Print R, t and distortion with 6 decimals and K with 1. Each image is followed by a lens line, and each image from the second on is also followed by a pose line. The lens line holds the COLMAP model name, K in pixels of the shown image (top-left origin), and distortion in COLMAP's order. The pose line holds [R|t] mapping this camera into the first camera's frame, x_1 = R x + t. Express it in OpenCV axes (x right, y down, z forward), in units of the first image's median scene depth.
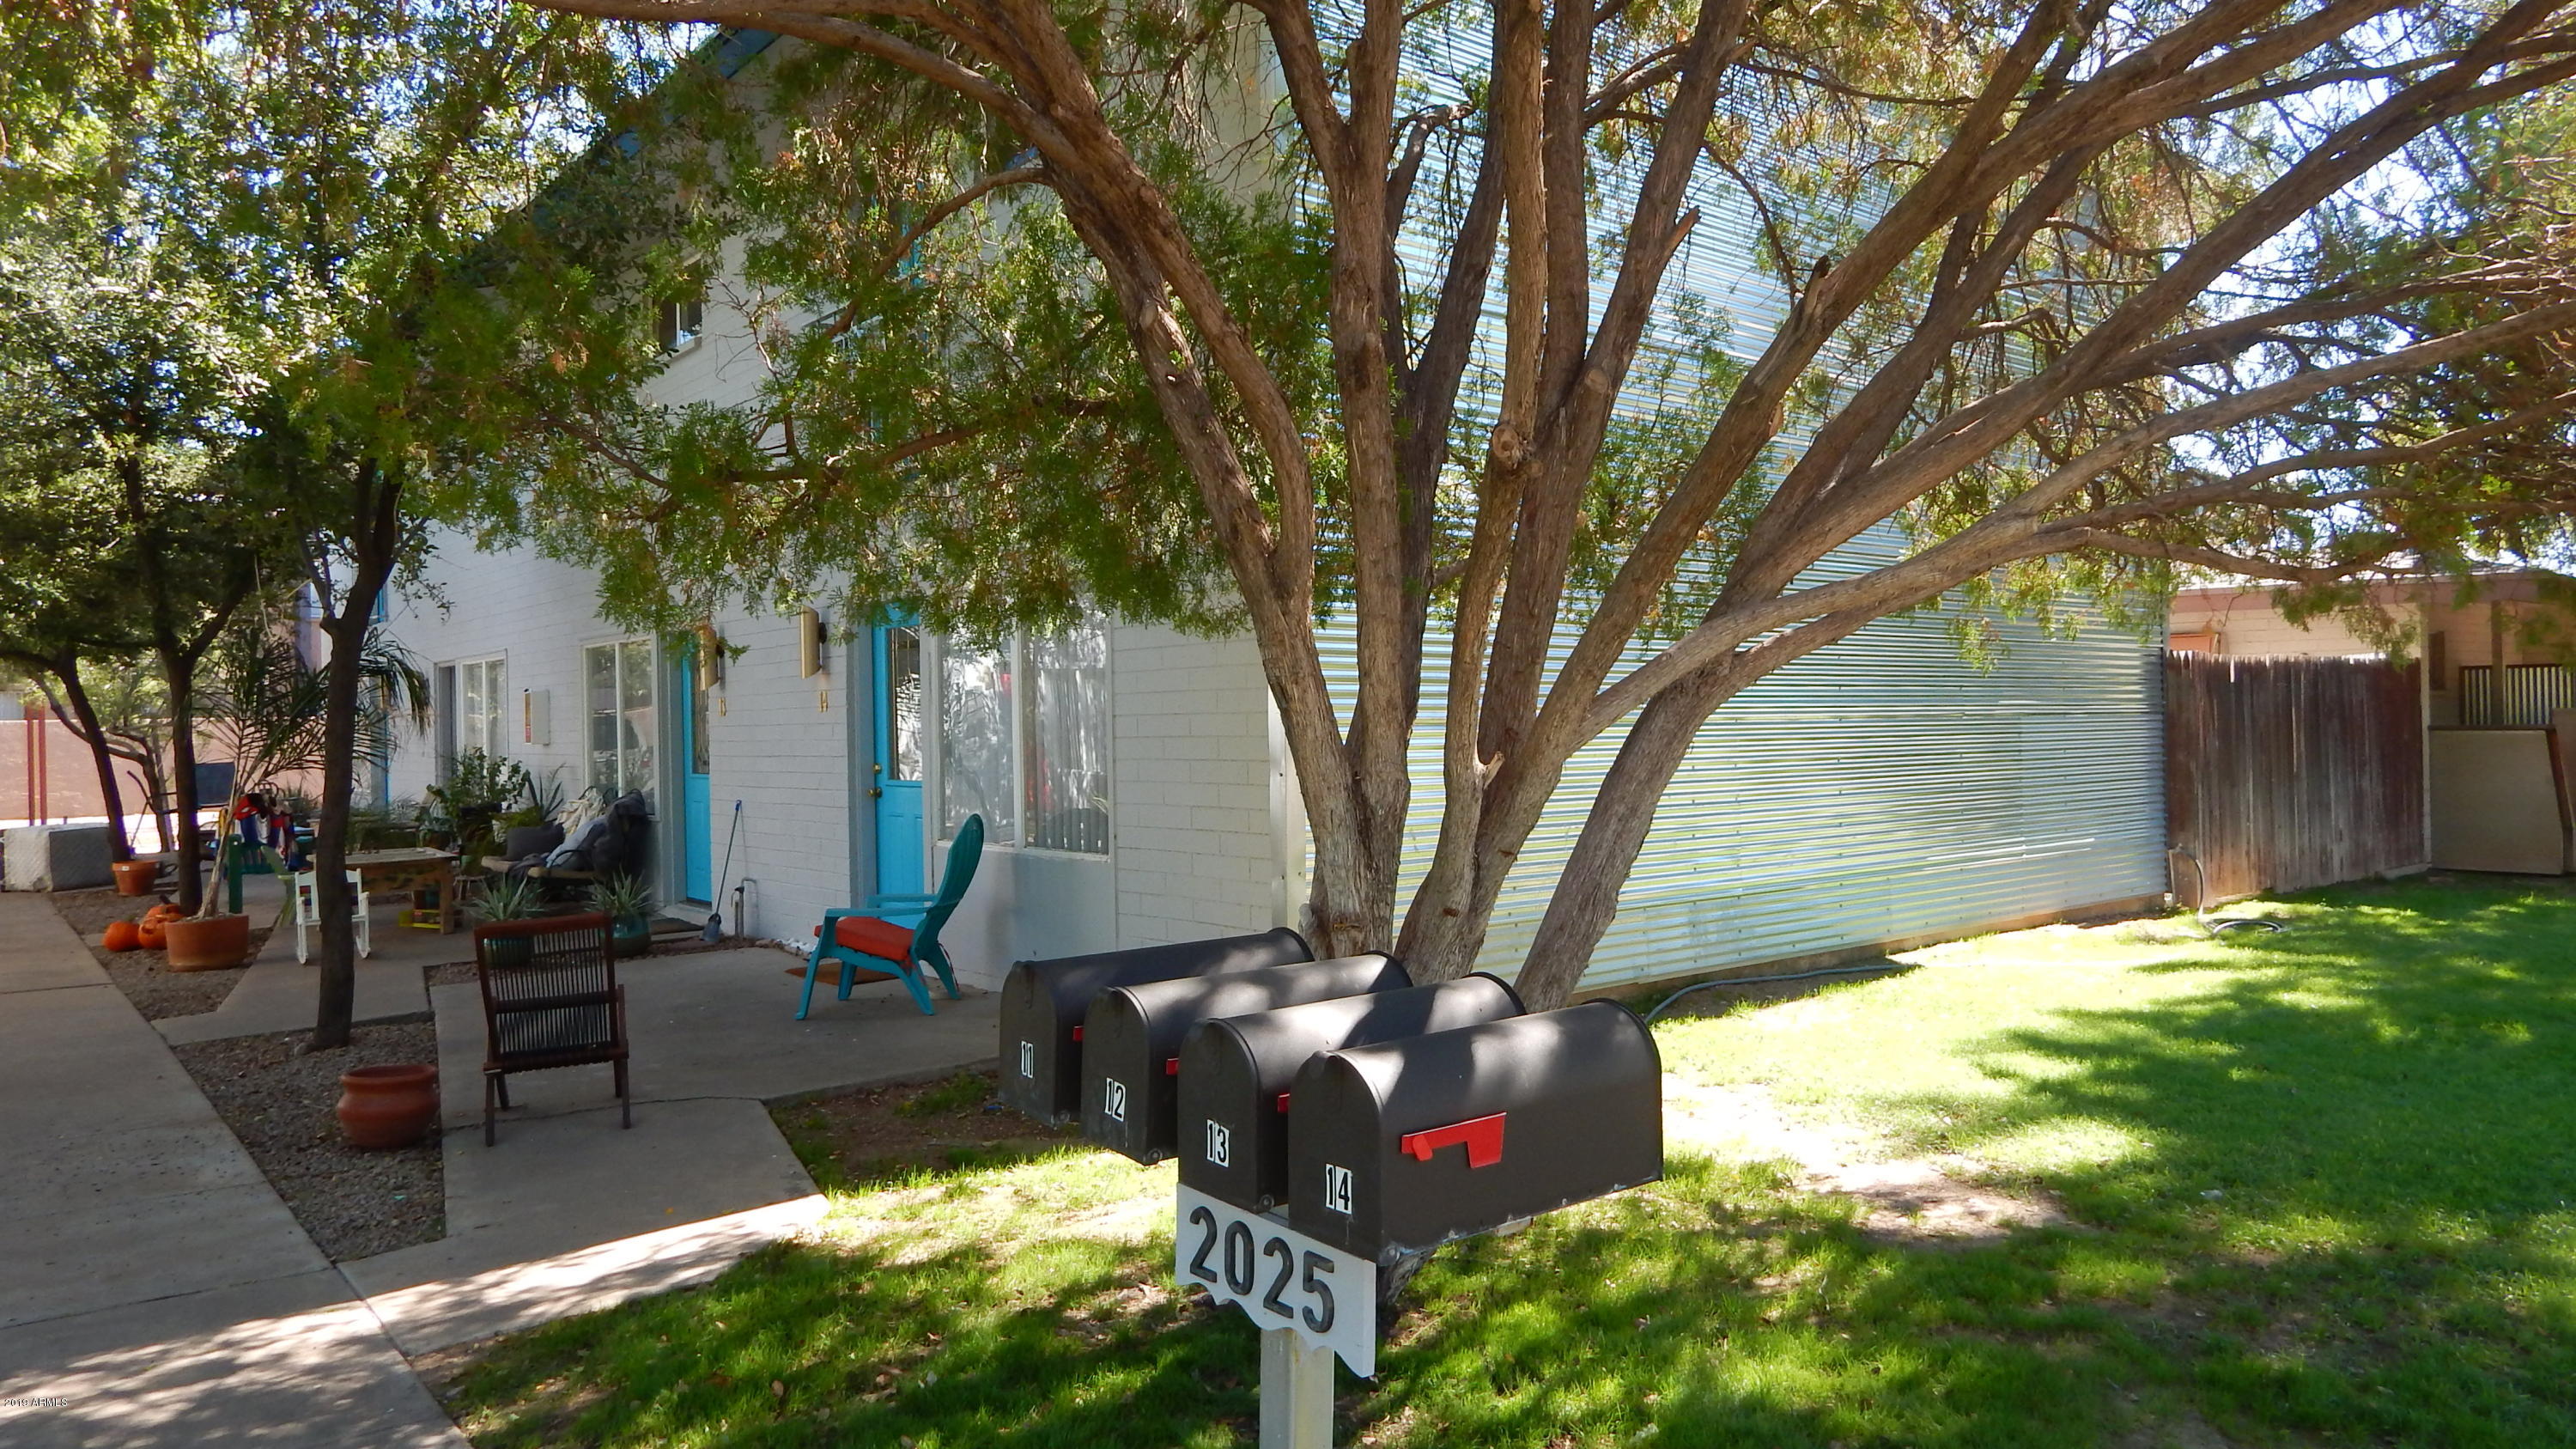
lens RADIAL K [[1696.8, 0, 1284.3], [0, 1696.8, 721.5], [0, 0, 1]] dist [0.010380, -0.012121]
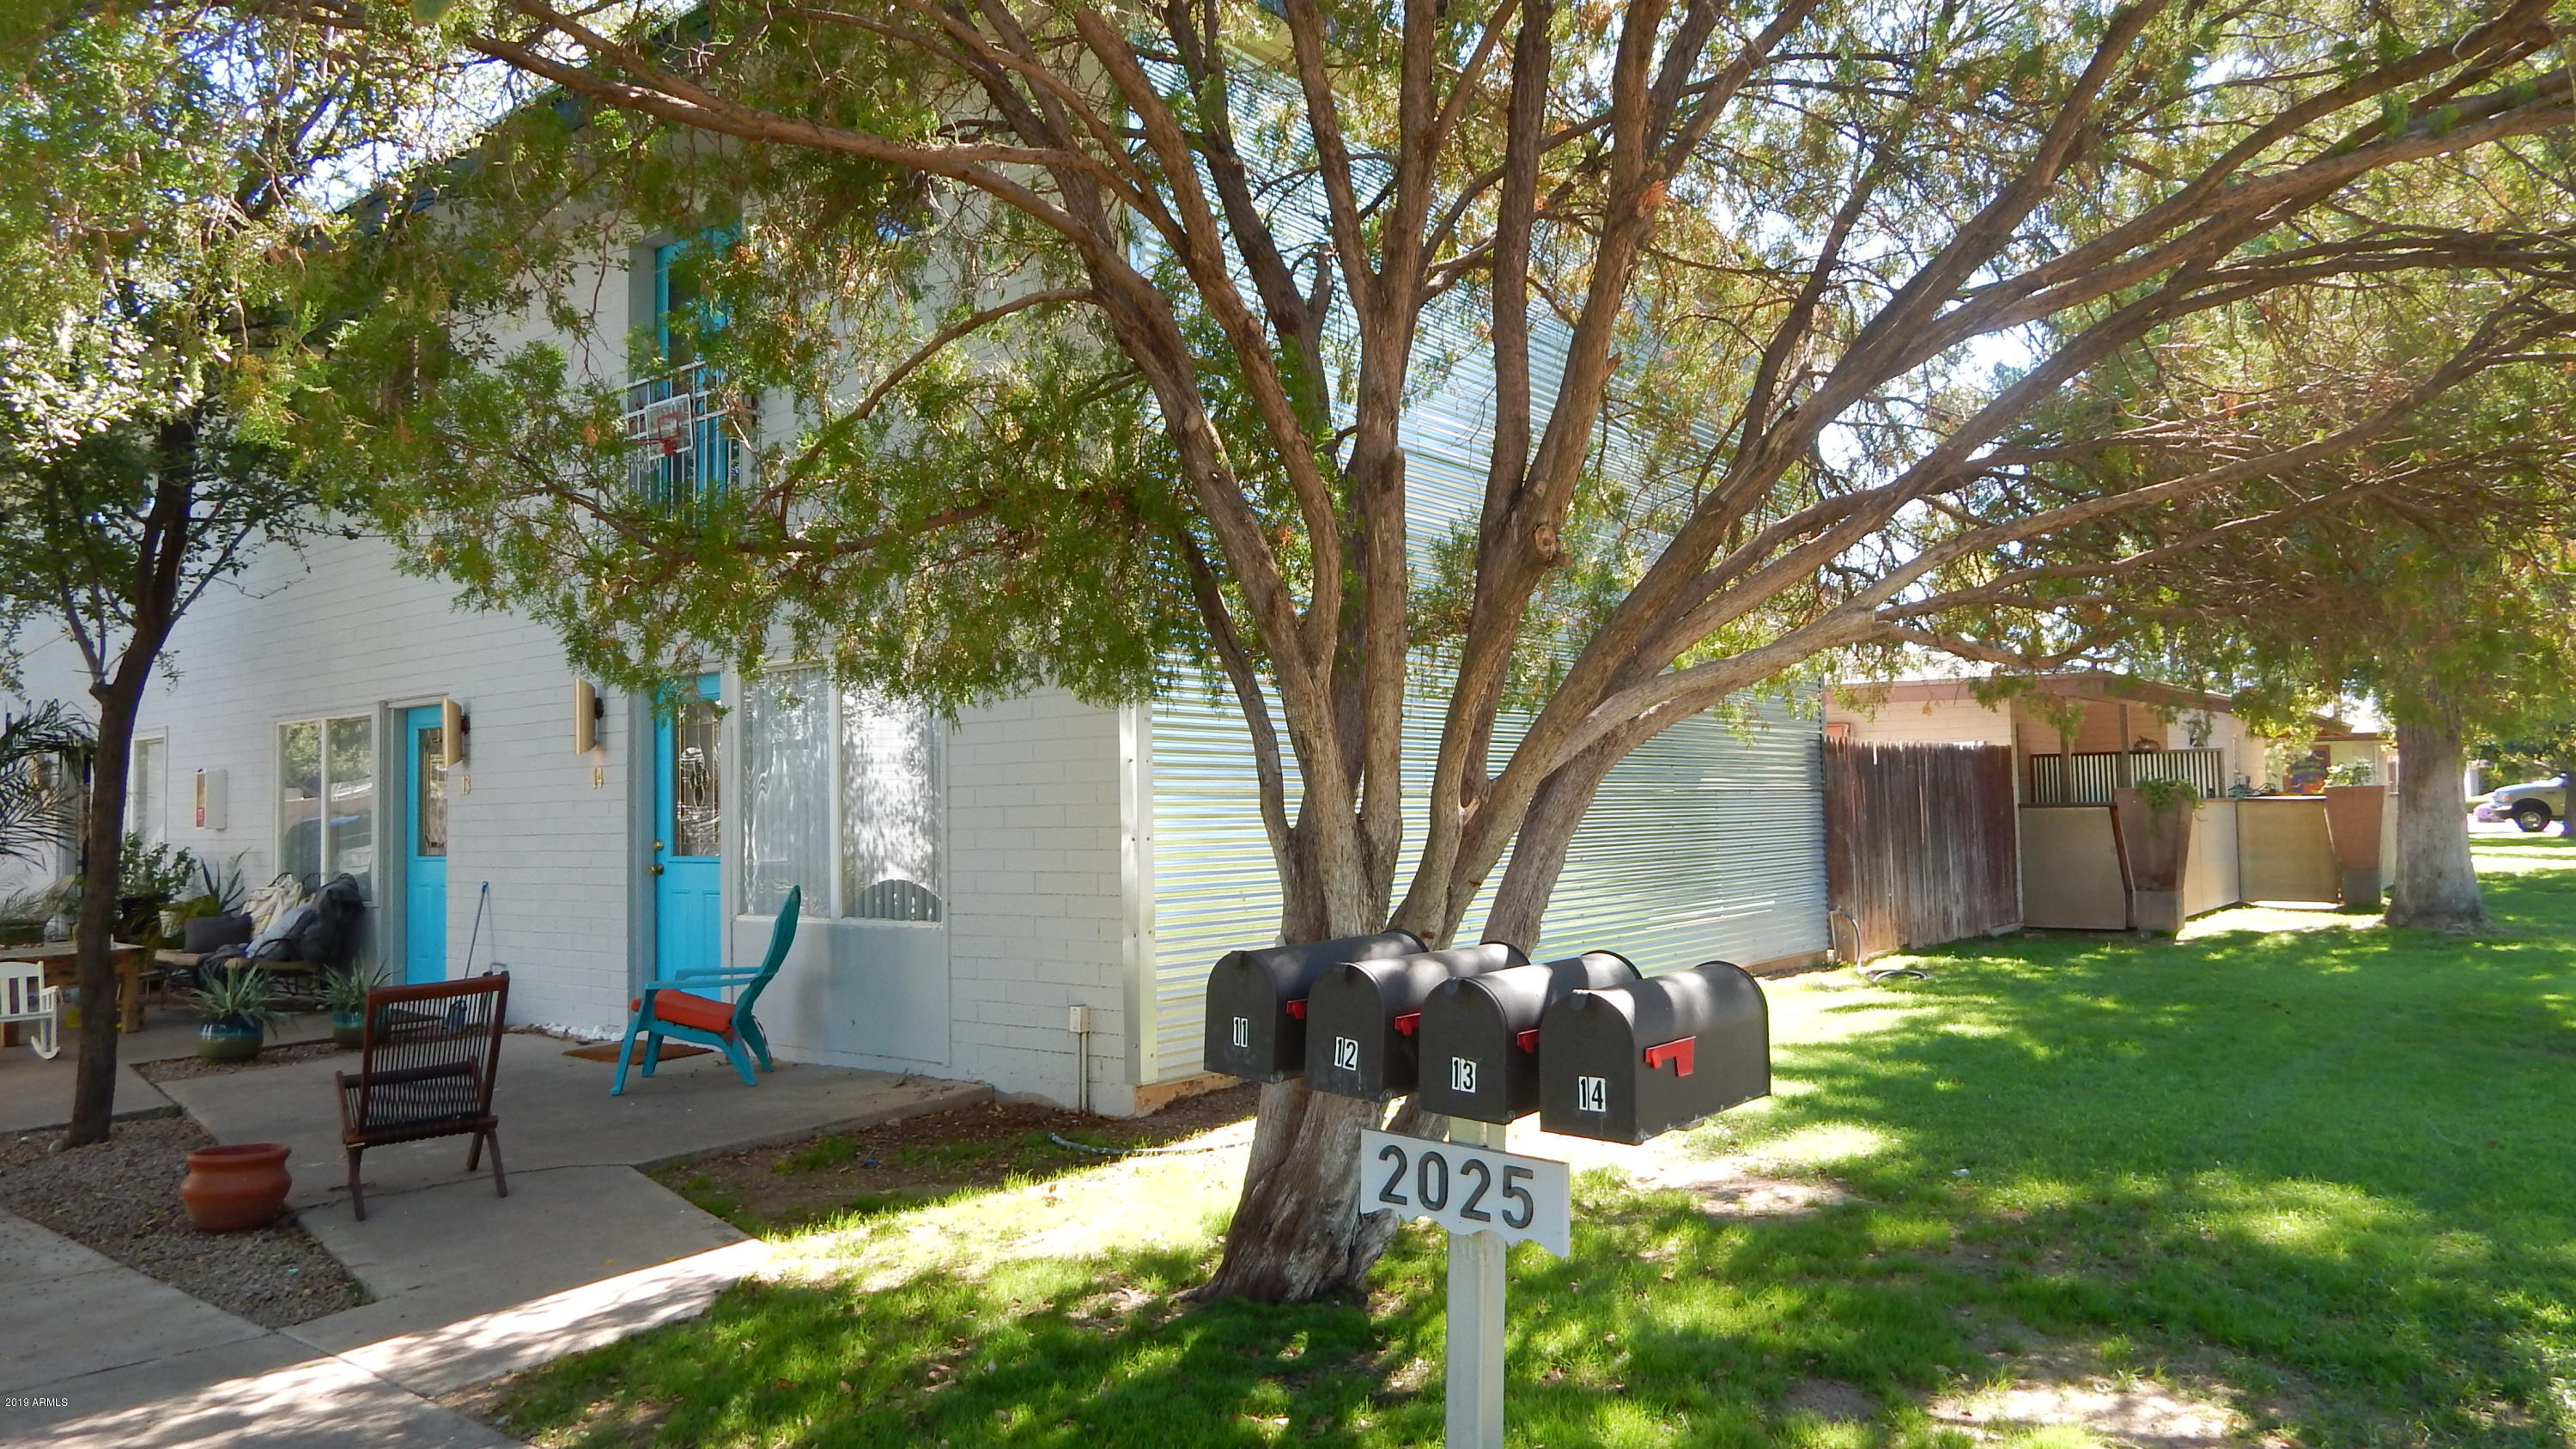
lens RADIAL K [[1696.8, 0, 1289.5], [0, 1696.8, 729.1], [0, 0, 1]] dist [0.010380, -0.012121]
pose [[0.977437, 0.006844, 0.211114, -0.198807], [0.003639, 0.998781, -0.049230, 0.022564], [-0.211194, 0.048888, 0.976221, -0.107421]]
